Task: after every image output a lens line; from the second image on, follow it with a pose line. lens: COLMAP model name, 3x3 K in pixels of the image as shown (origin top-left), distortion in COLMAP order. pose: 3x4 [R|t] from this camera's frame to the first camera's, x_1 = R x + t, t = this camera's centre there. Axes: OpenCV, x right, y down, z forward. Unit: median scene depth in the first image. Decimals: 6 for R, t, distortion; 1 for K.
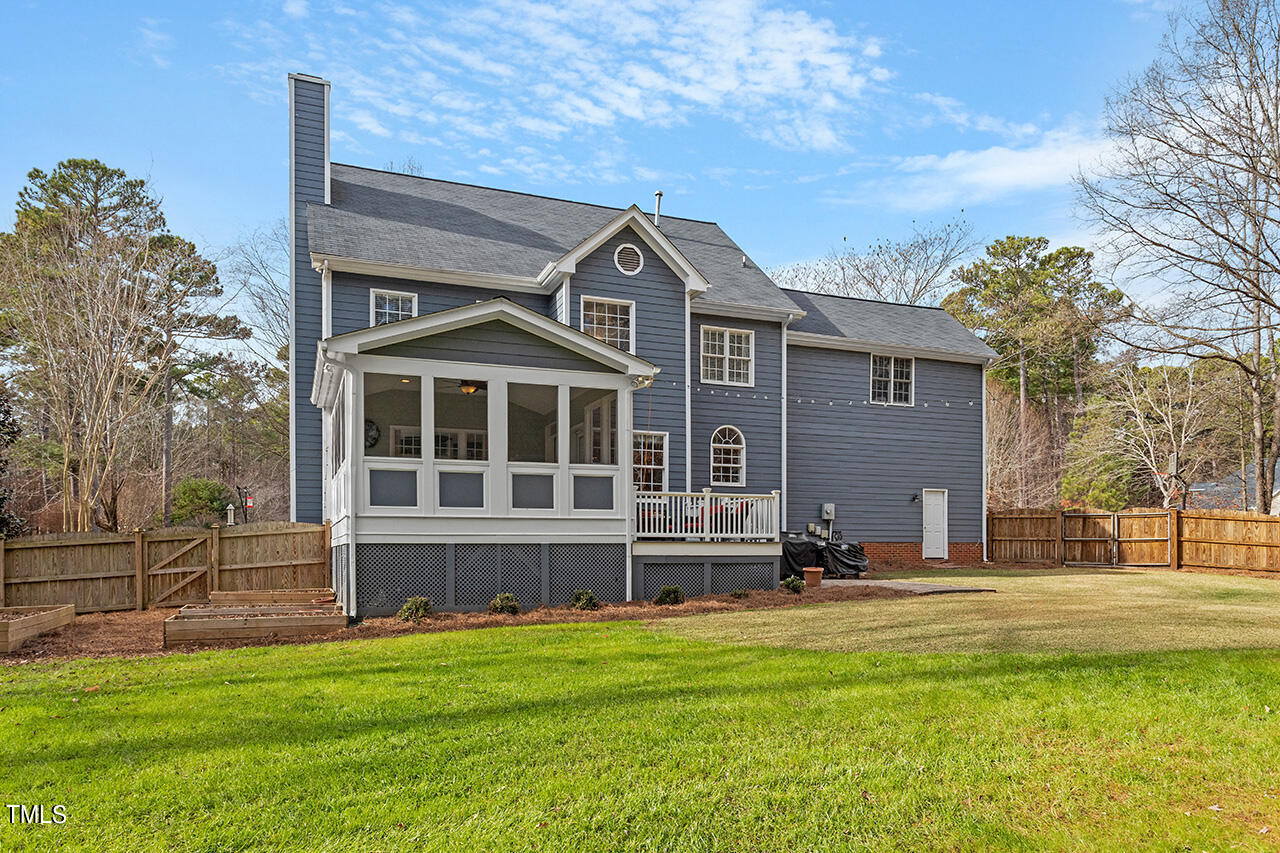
lens RADIAL K [[836.6, 0, 665.5], [0, 836.6, 564.1], [0, 0, 1]] dist [0.004659, 0.003123]
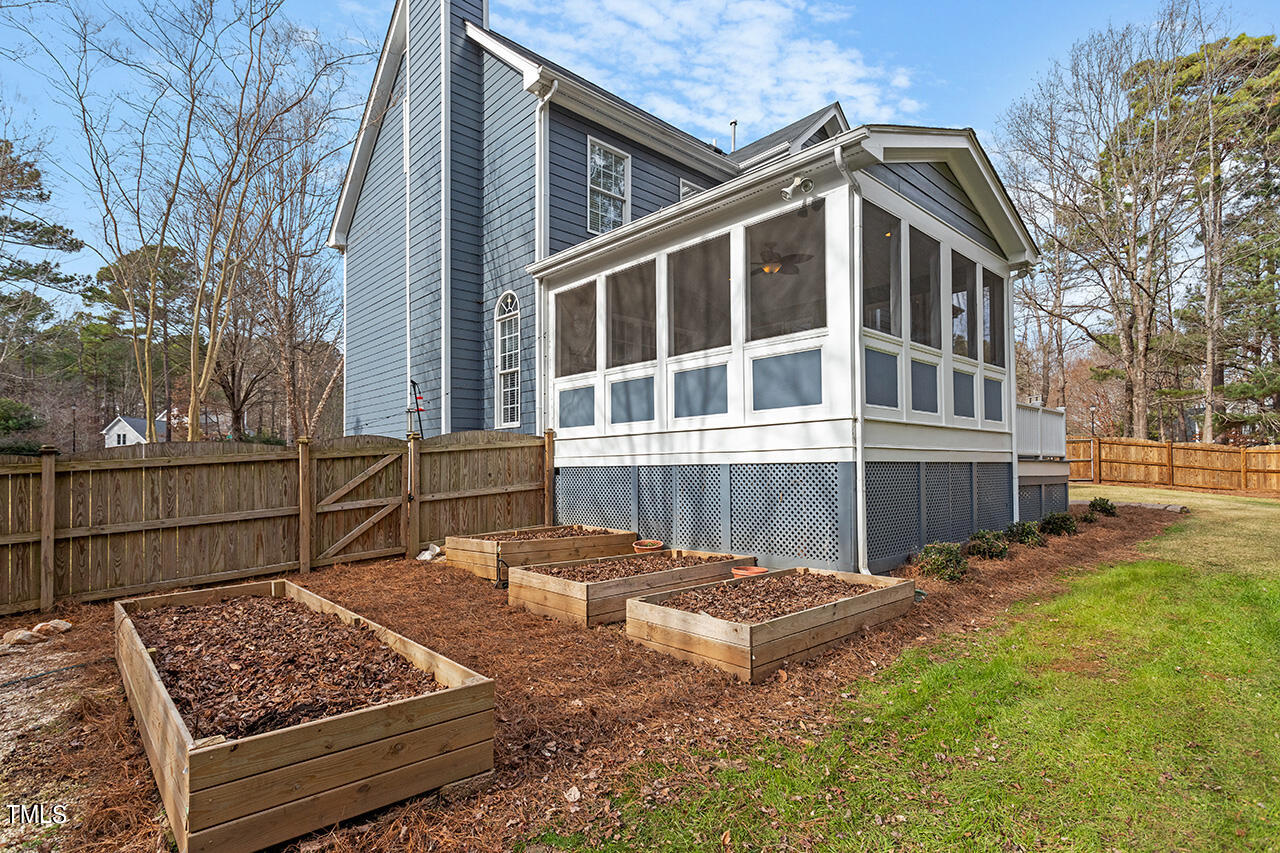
lens RADIAL K [[615.4, 0, 626.5], [0, 615.4, 461.6], [0, 0, 1]] dist [0.004765, 0.000991]
pose [[0.943657, 0.001315, 0.330922, -0.541743], [0.007594, 0.999643, -0.025626, -0.011231], [-0.330838, 0.026696, 0.943310, 0.487704]]
